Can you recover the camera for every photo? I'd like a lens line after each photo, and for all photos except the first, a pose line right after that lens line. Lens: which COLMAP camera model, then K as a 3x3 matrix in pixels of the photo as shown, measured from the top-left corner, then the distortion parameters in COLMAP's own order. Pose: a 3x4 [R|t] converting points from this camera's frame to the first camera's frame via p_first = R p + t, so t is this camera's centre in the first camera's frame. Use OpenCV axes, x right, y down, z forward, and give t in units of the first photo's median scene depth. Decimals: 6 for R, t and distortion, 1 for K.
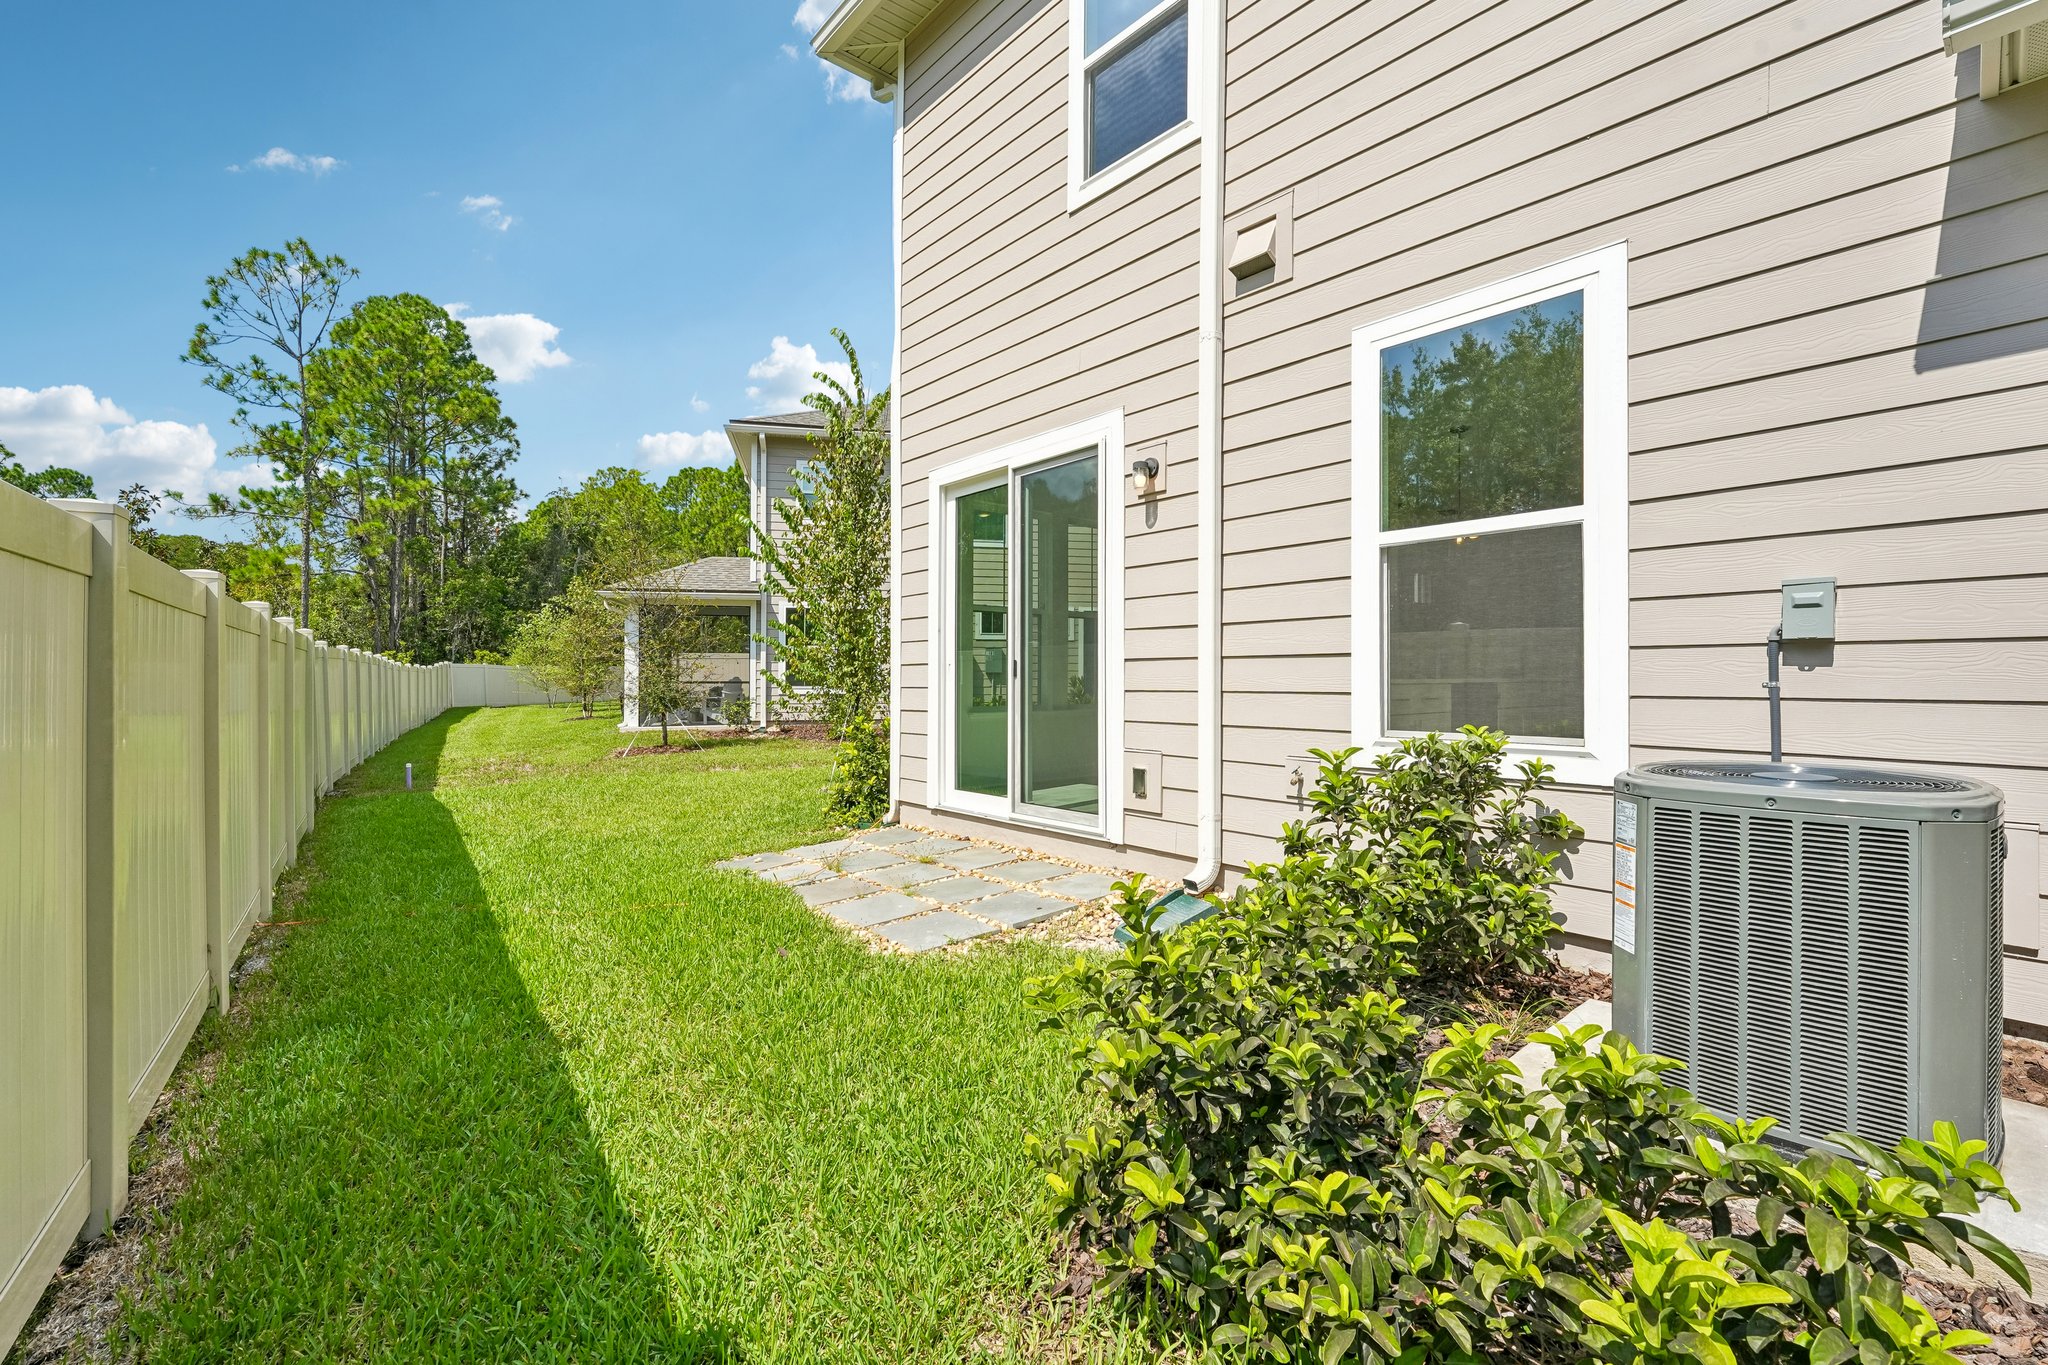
lens RADIAL K [[842.3, 0, 1024.0], [0, 842.3, 682.5], [0, 0, 1]] dist [-0.018323, 0.000271]
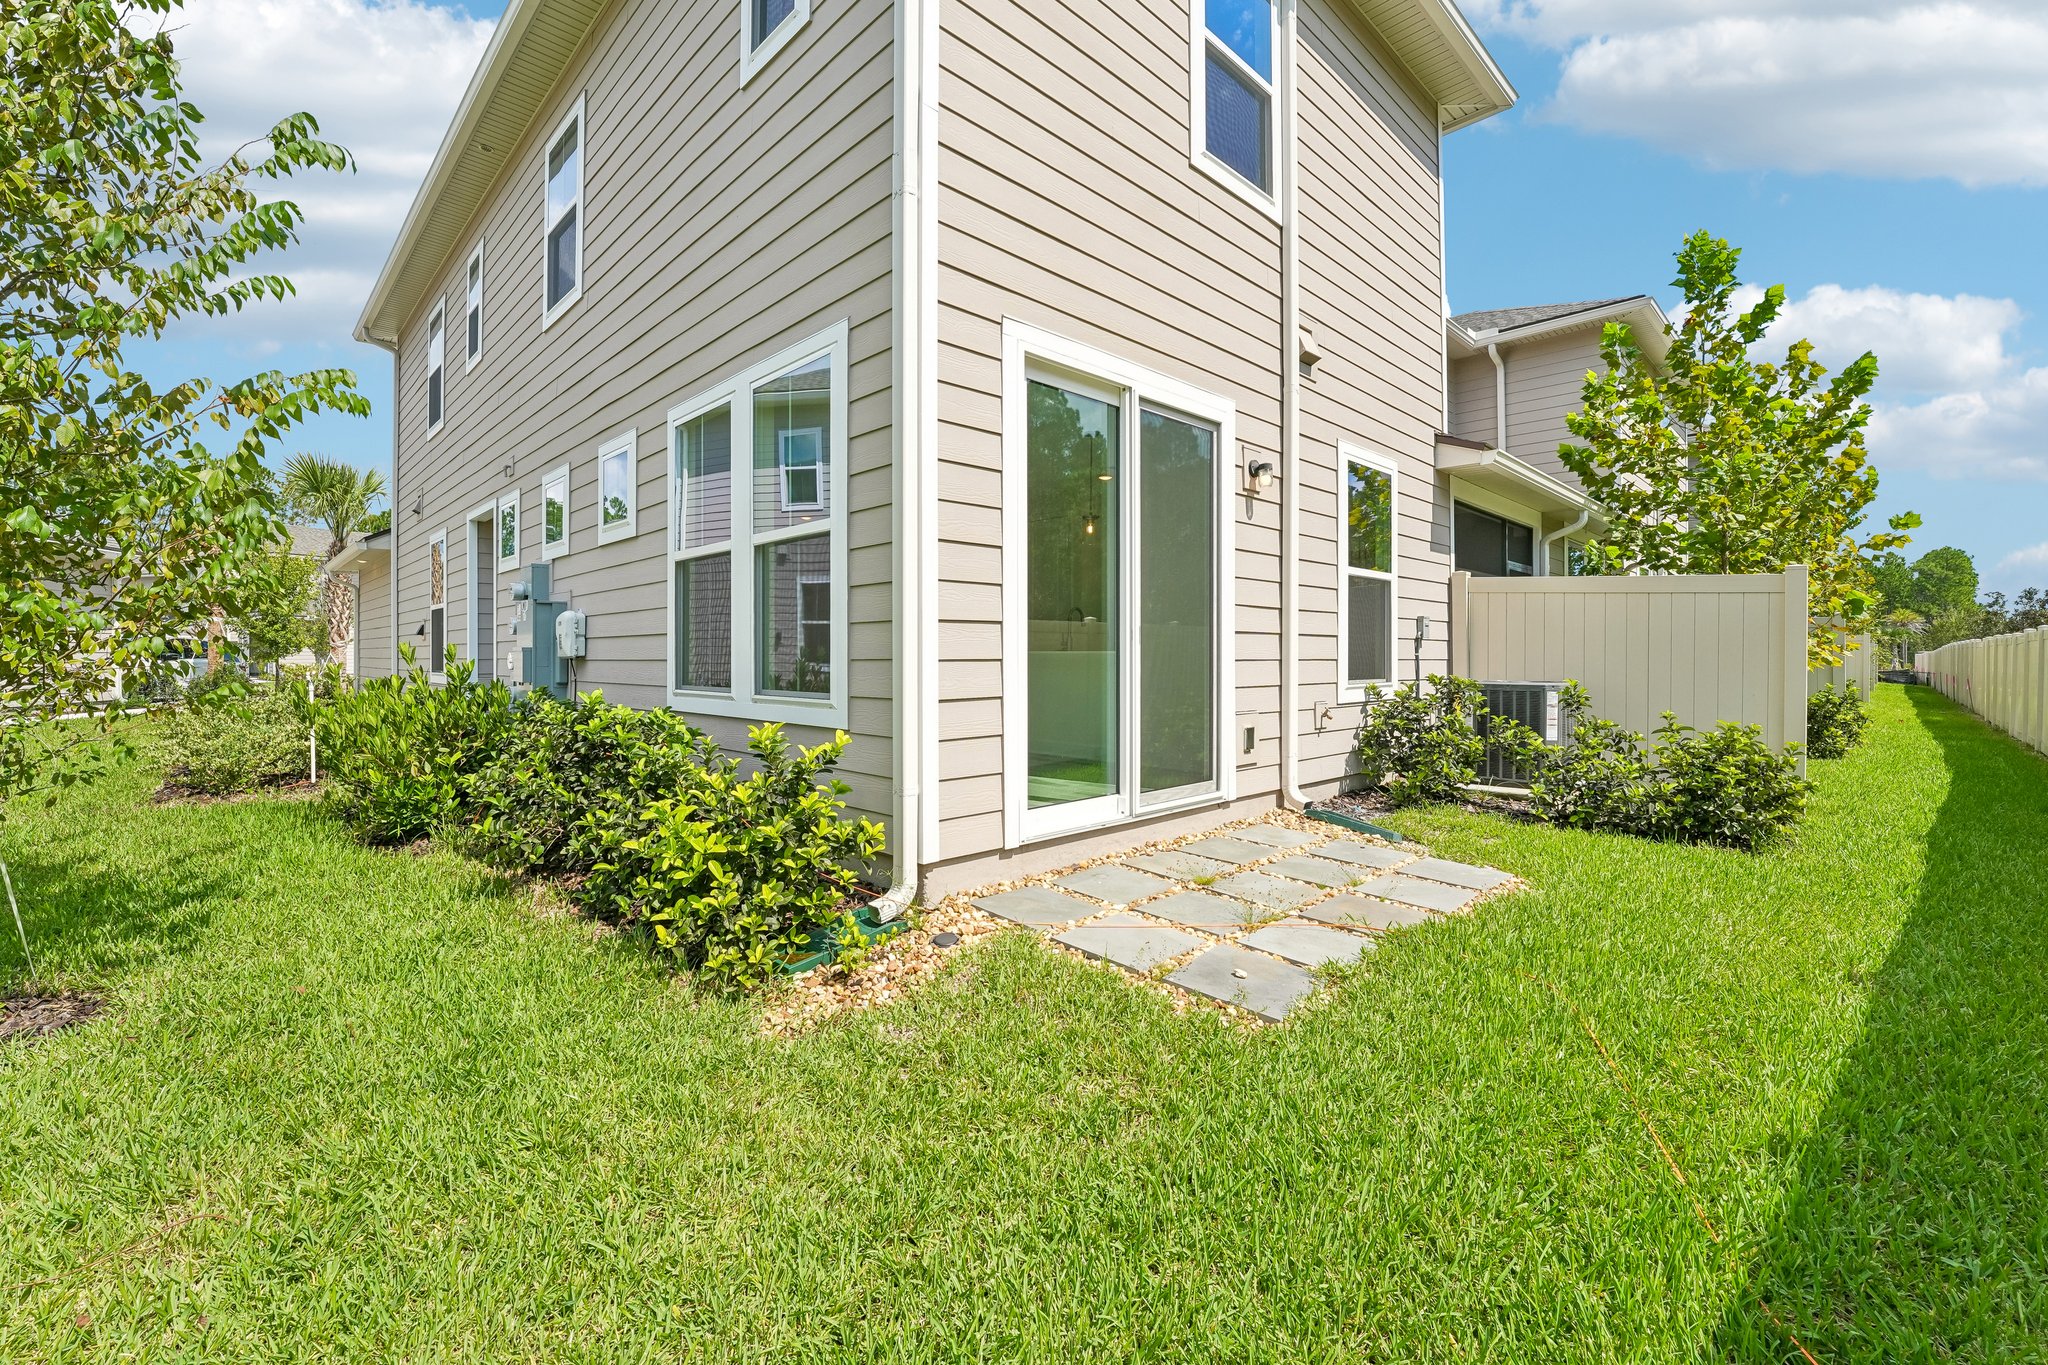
lens RADIAL K [[835.8, 0, 1051.3], [0, 835.8, 682.8], [0, 0, 1]] dist [-0.053716, 0.000005]
pose [[-0.044881, -0.042042, 0.998107, -0.315066], [-0.003971, 0.999114, 0.041906, -0.001890], [-0.998984, -0.002082, -0.045008, 0.422073]]
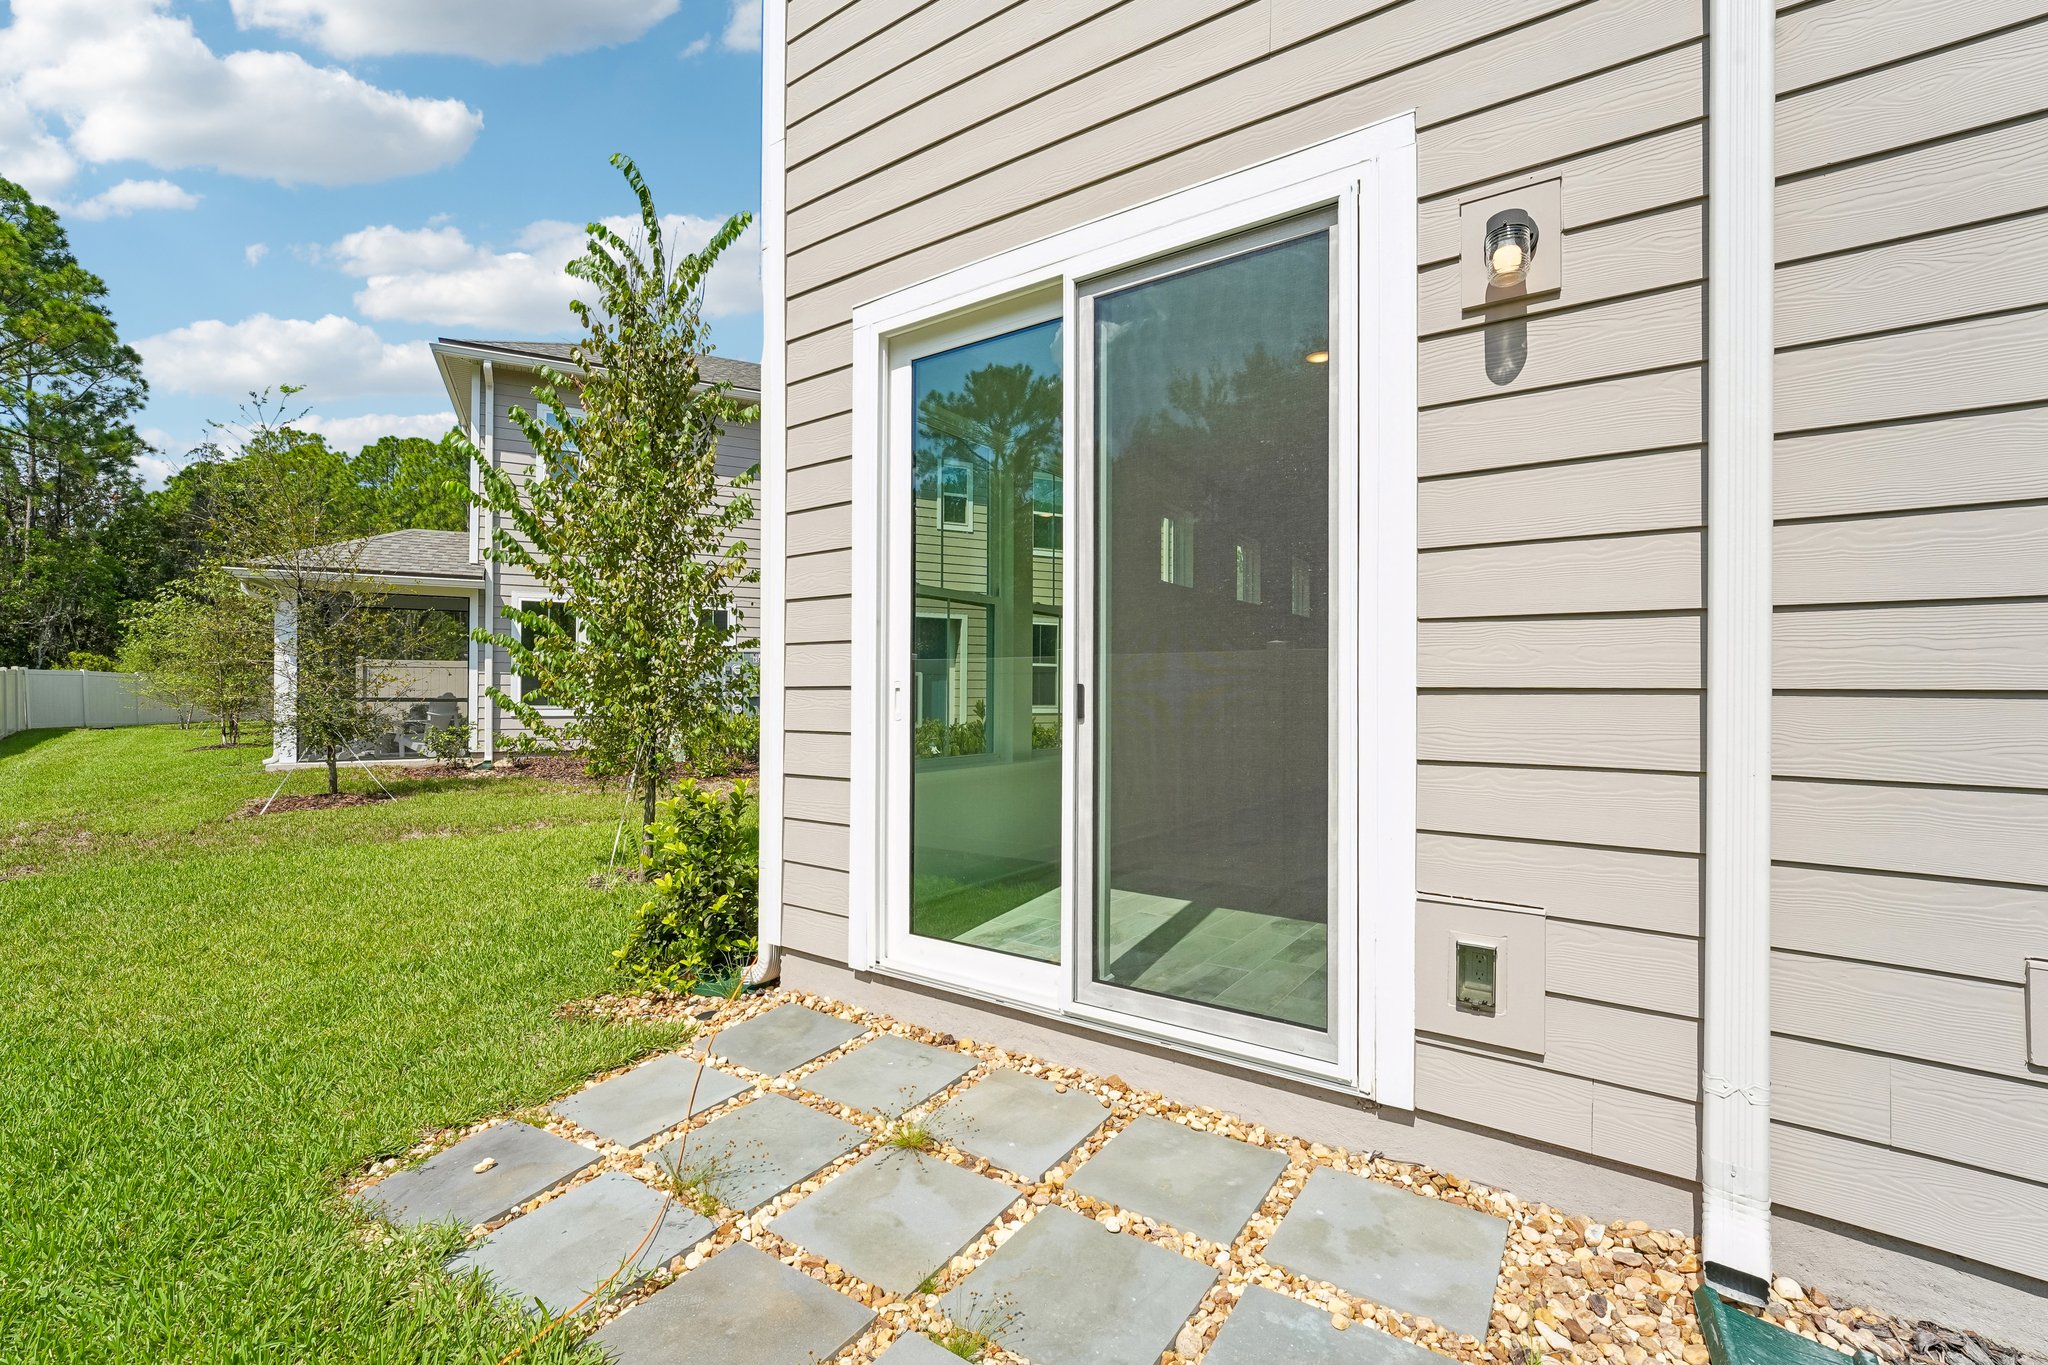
lens RADIAL K [[861.7, 0, 971.2], [0, 861.7, 699.0], [0, 0, 1]] dist [-0.026138, 0.000582]
pose [[0.976718, 0.001365, 0.214524, -0.065575], [-0.002909, 0.999972, 0.006880, -0.007895], [-0.214509, -0.007344, 0.976694, 0.202776]]
